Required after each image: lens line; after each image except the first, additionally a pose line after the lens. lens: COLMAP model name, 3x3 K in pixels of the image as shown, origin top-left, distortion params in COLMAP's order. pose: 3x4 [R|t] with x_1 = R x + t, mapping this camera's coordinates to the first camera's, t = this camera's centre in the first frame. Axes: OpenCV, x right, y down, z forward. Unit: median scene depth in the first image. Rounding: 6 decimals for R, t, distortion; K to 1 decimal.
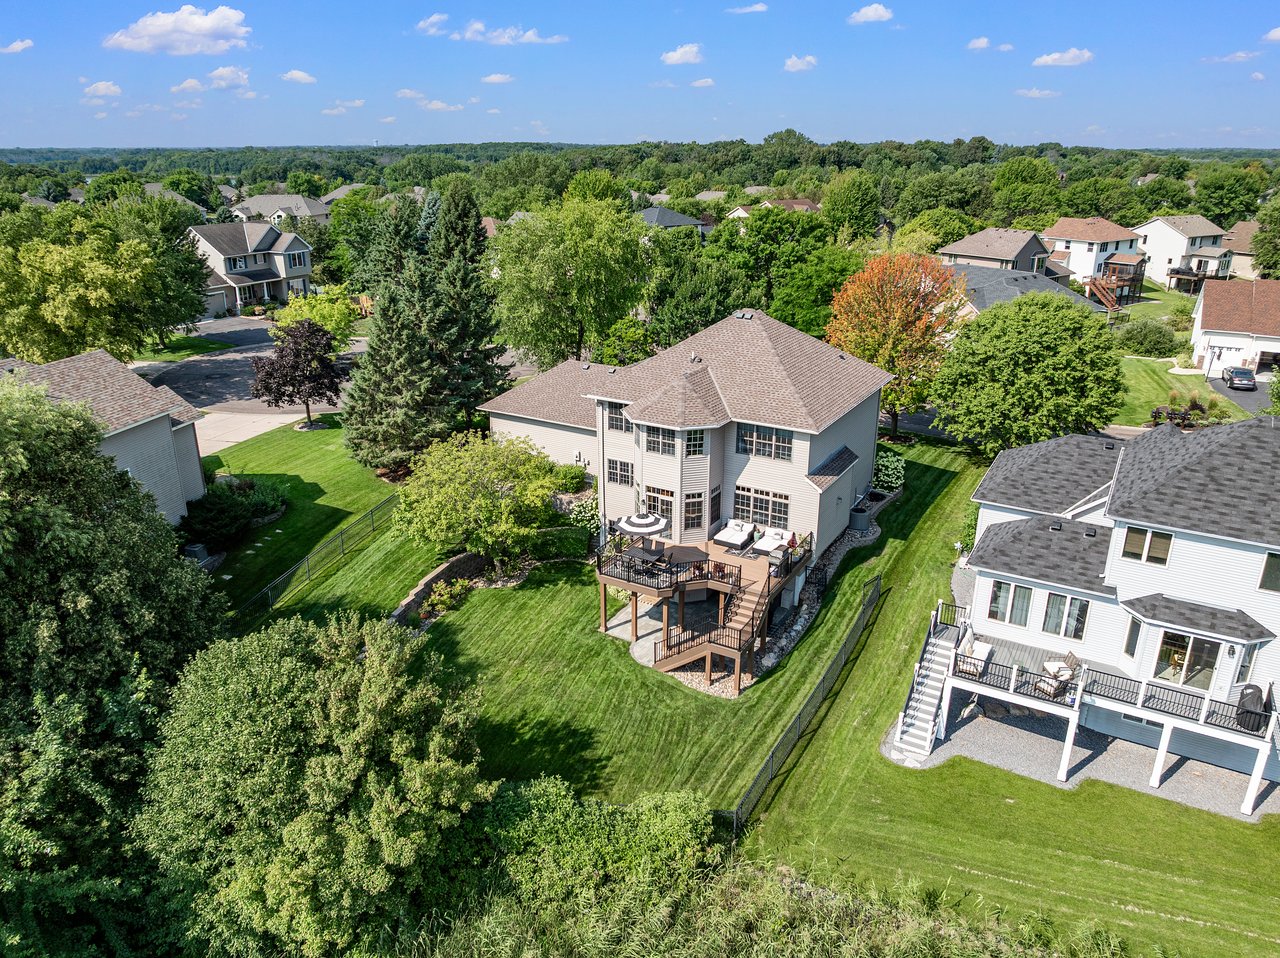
lens RADIAL K [[900.9, 0, 642.5], [0, 900.9, 475.4], [0, 0, 1]] dist [-0.038881, 0.008373]
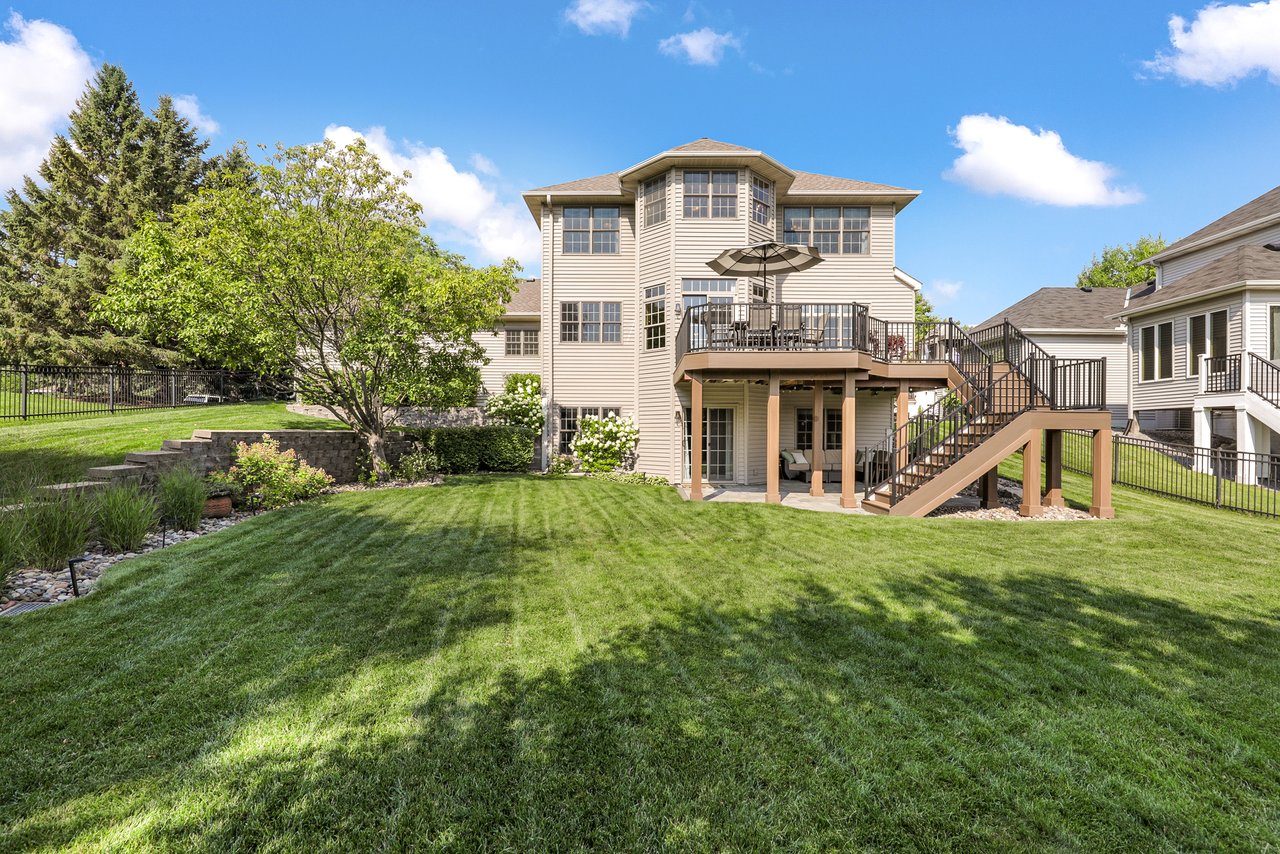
lens RADIAL K [[584.4, 0, 637.7], [0, 584.4, 431.2], [0, 0, 1]] dist [-0.002174, 0.001079]
pose [[0.869211, 0.006011, 0.494404, -0.213261], [0.165950, 0.938377, -0.303166, 0.219149], [-0.465760, 0.345562, 0.814650, 0.741872]]
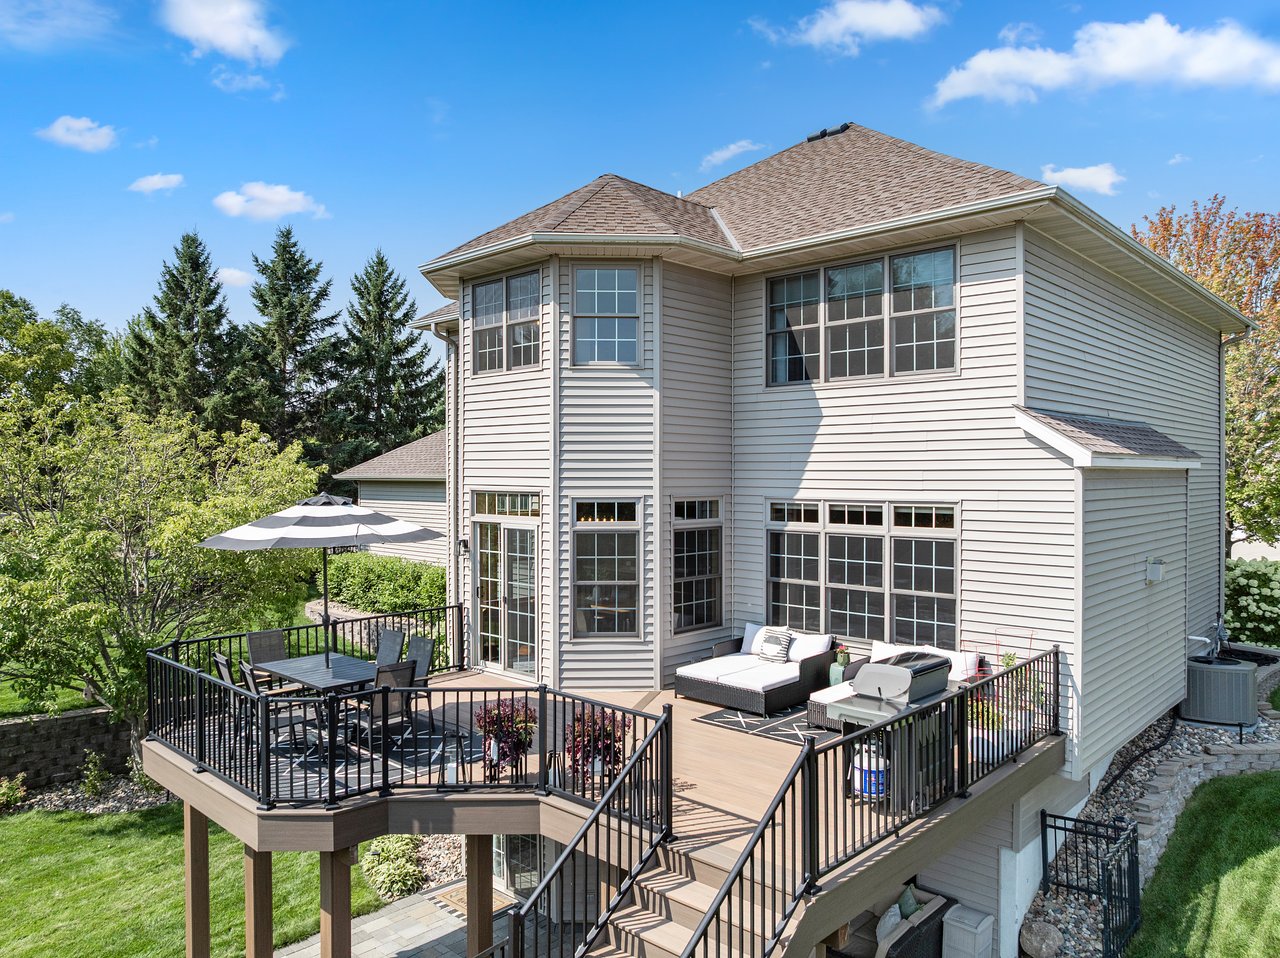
lens RADIAL K [[900.9, 0, 644.5], [0, 900.9, 476.8], [0, 0, 1]] dist [-0.038881, 0.008373]
pose [[0.974831, 0.000803, -0.222944, 0.132011], [-0.076752, 0.940077, -0.332212, 0.106250], [0.209317, 0.340962, 0.916477, 0.733241]]
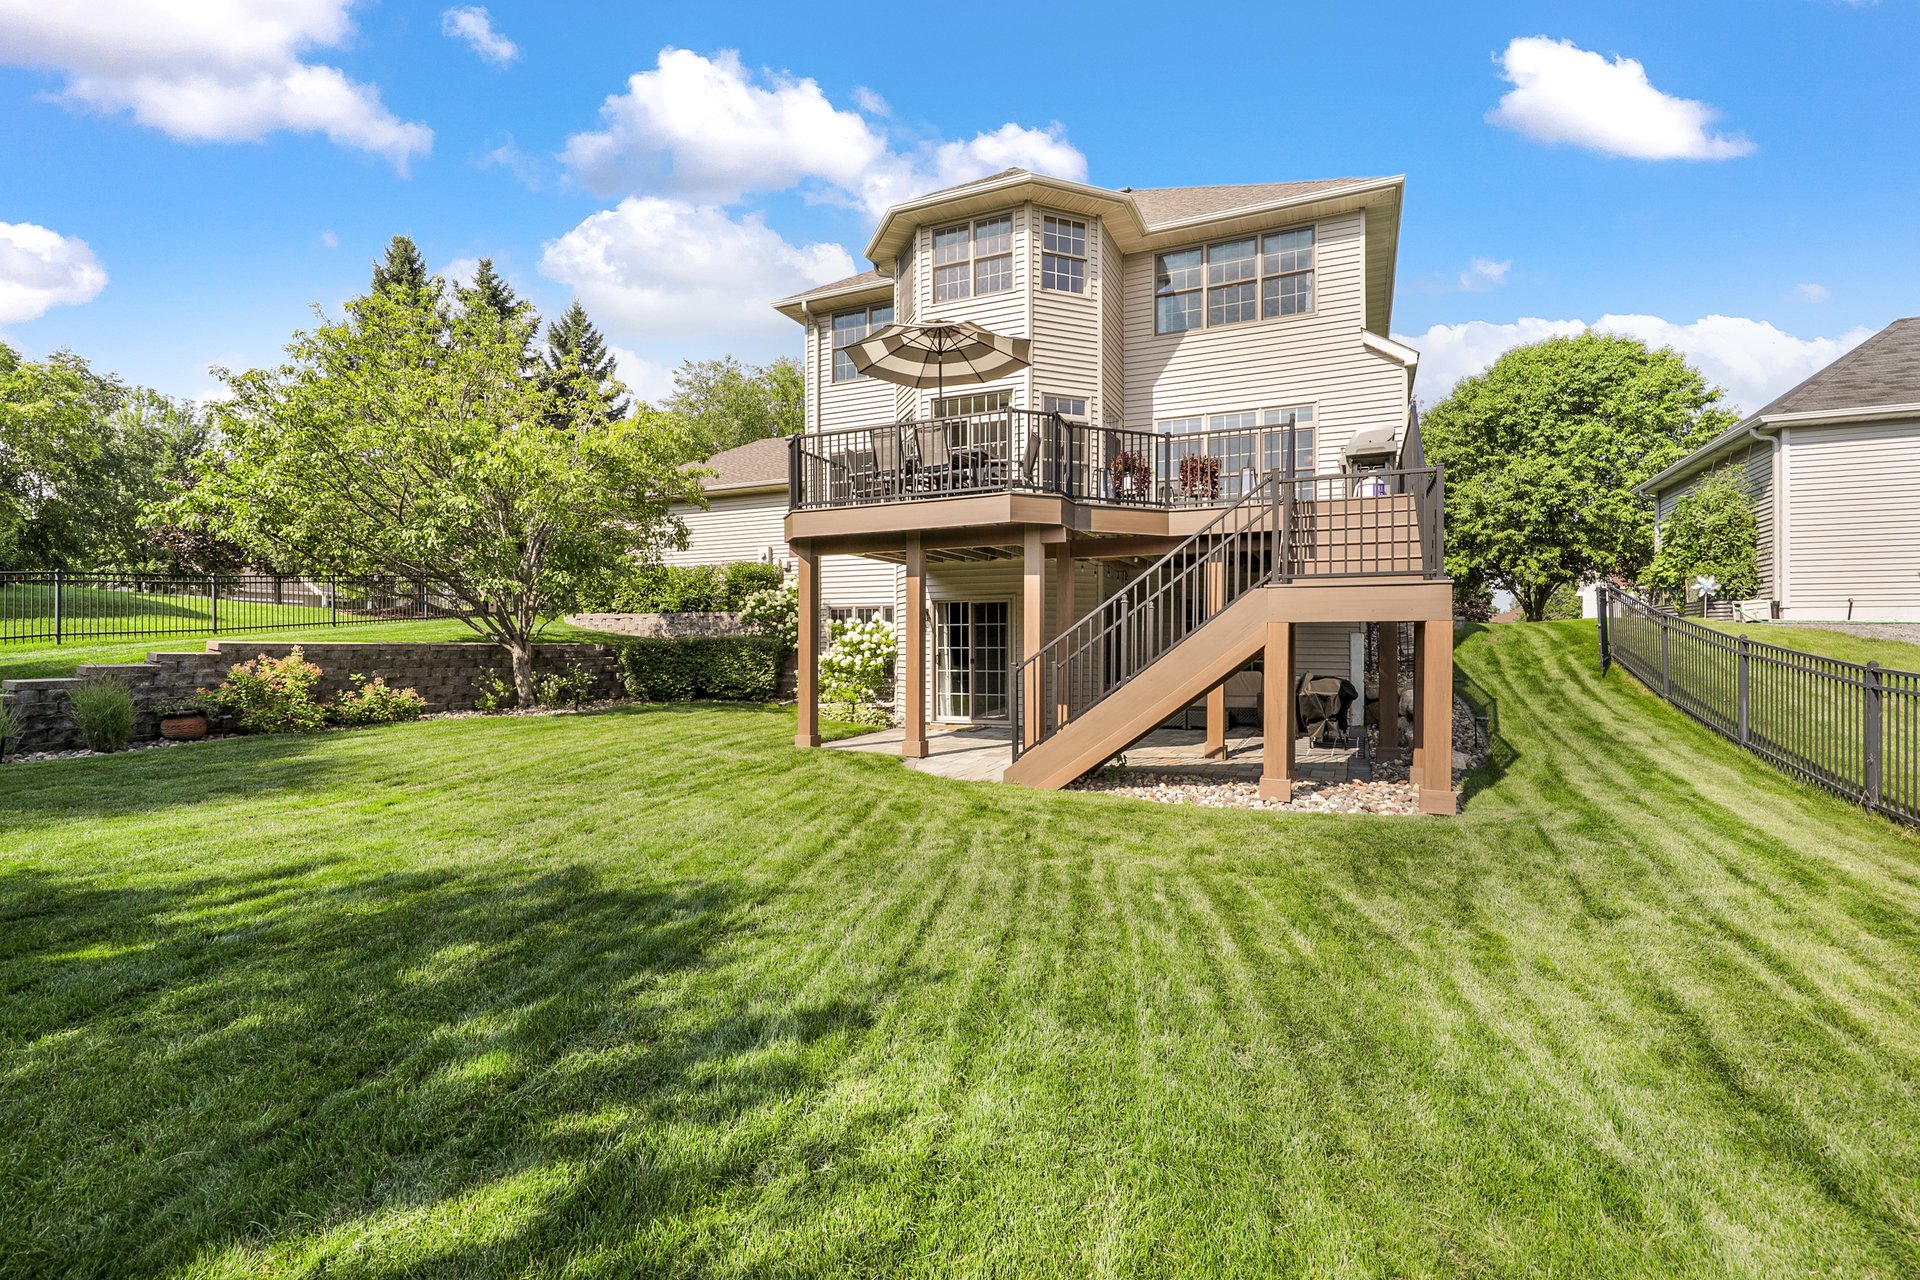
lens RADIAL K [[876.6, 0, 959.5], [0, 876.6, 641.7], [0, 0, 1]] dist [-0.002174, 0.001079]
pose [[0.994248, 0.000653, 0.107100, -0.024090], [0.037544, 0.934404, -0.354231, 0.237825], [-0.100306, 0.356214, 0.929005, 0.701541]]
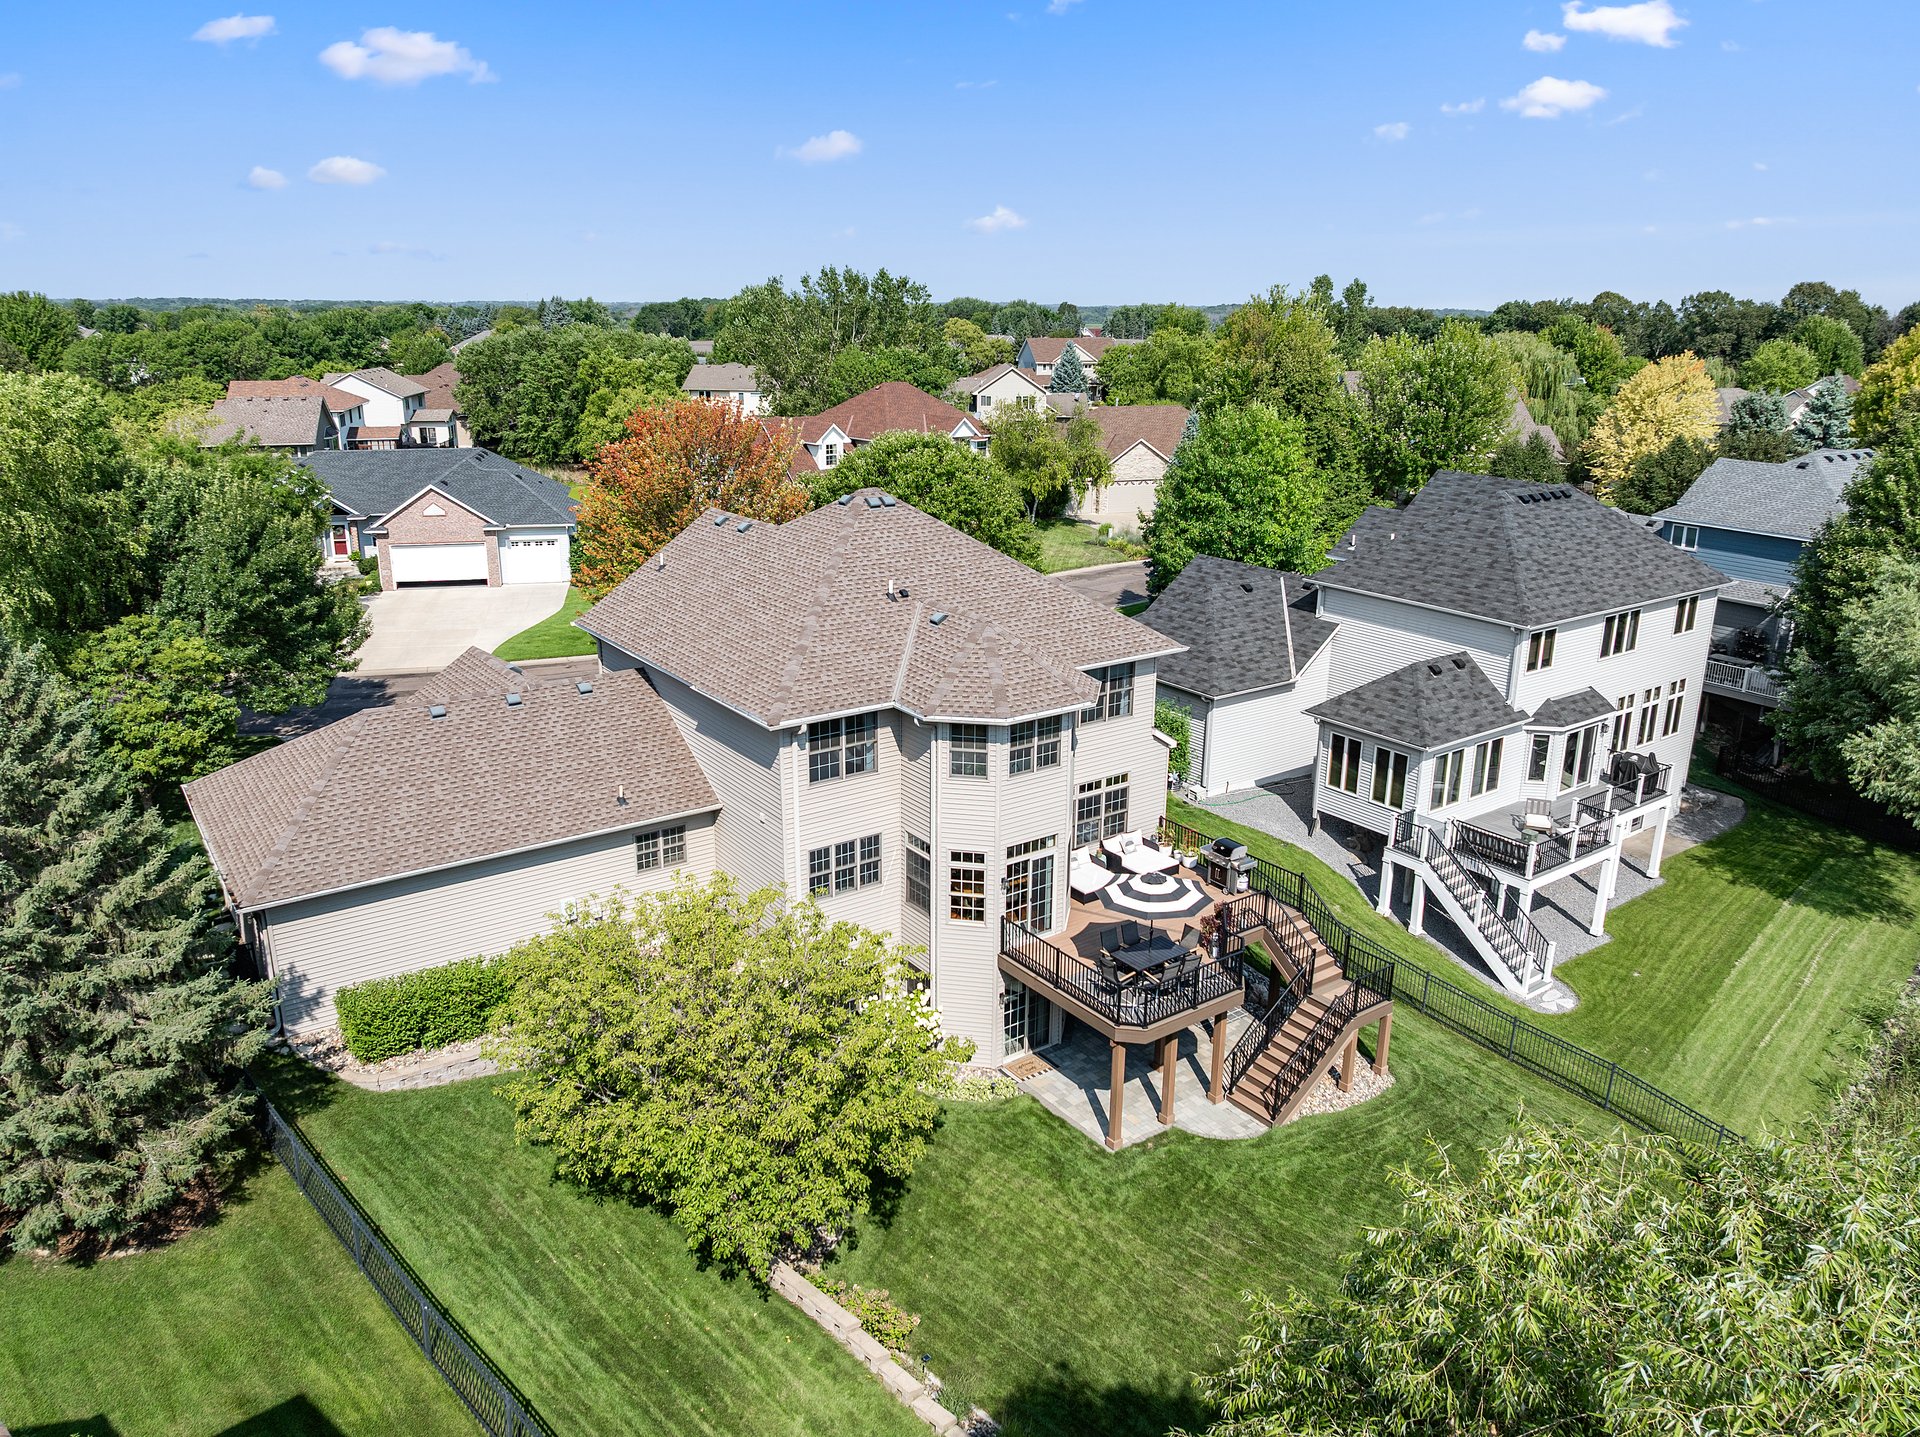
lens RADIAL K [[1351.3, 0, 962.2], [0, 1351.3, 710.7], [0, 0, 1]] dist [-0.038881, 0.008373]
pose [[0.405148, -0.261500, 0.876055, -0.636044], [0.308315, 0.941170, 0.138351, -0.169439], [-0.860696, 0.214048, 0.461937, 0.671931]]
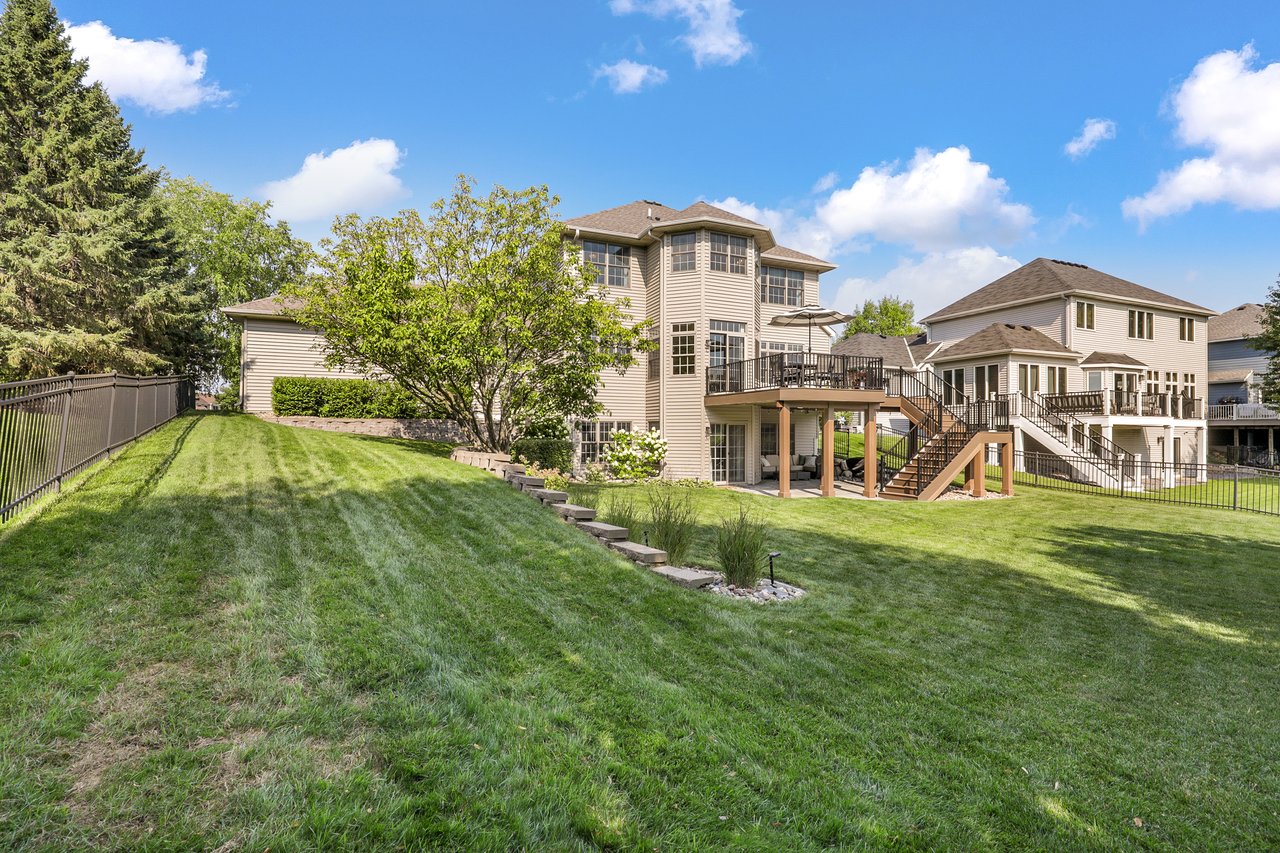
lens RADIAL K [[584.4, 0, 639.2], [0, 584.4, 428.3], [0, 0, 1]] dist [-0.002174, 0.001079]
pose [[0.584538, 0.007207, 0.811334, -0.418263], [0.278722, 0.937324, -0.209135, 0.179005], [-0.761990, 0.348384, 0.545893, 0.822813]]
